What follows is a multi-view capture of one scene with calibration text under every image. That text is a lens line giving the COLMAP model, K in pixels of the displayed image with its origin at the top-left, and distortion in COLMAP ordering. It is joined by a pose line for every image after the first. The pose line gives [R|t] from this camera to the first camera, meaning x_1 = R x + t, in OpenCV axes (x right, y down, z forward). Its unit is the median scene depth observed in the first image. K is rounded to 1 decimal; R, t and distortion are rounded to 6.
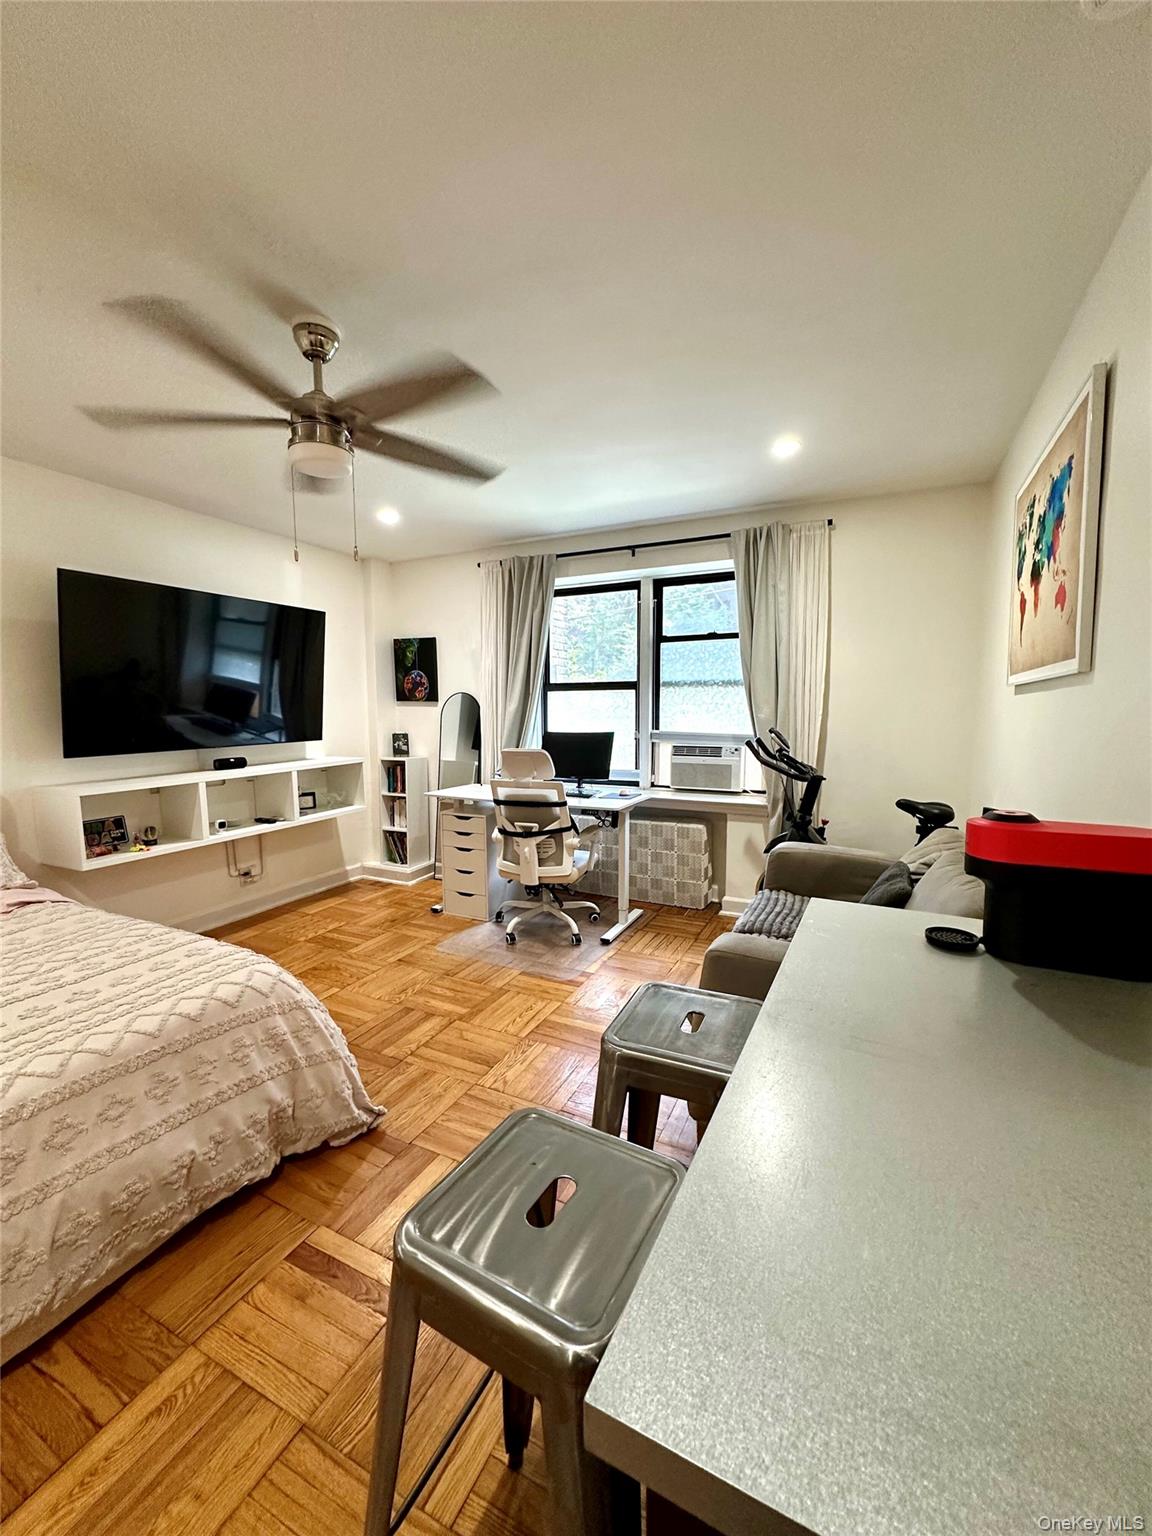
lens RADIAL K [[613.2, 0, 576.1], [0, 613.2, 766.2], [0, 0, 1]] dist [-0.004178, 0.000401]
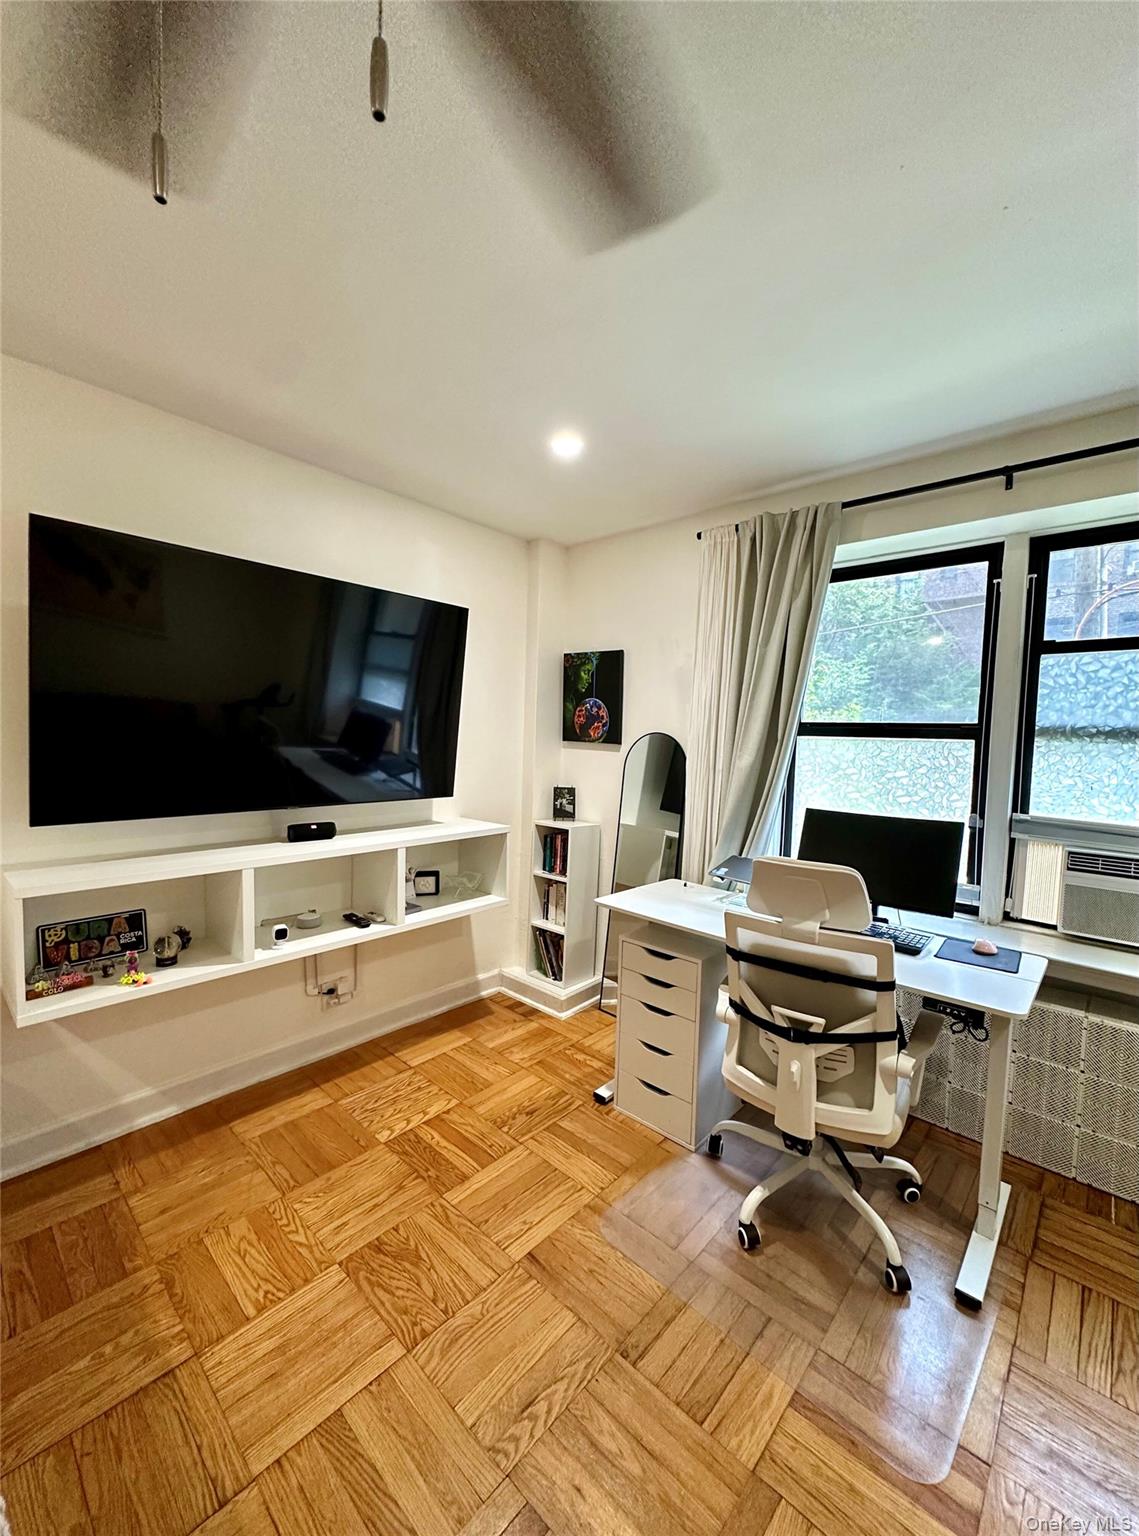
lens RADIAL K [[612.1, 0, 564.6], [0, 612.1, 766.5], [0, 0, 1]] dist [-0.006710, 0.000602]
pose [[0.958385, 0.049705, -0.281117, -0.105193], [-0.064113, 0.997047, -0.042281, -0.054548], [0.278185, 0.058545, 0.958742, 0.376977]]
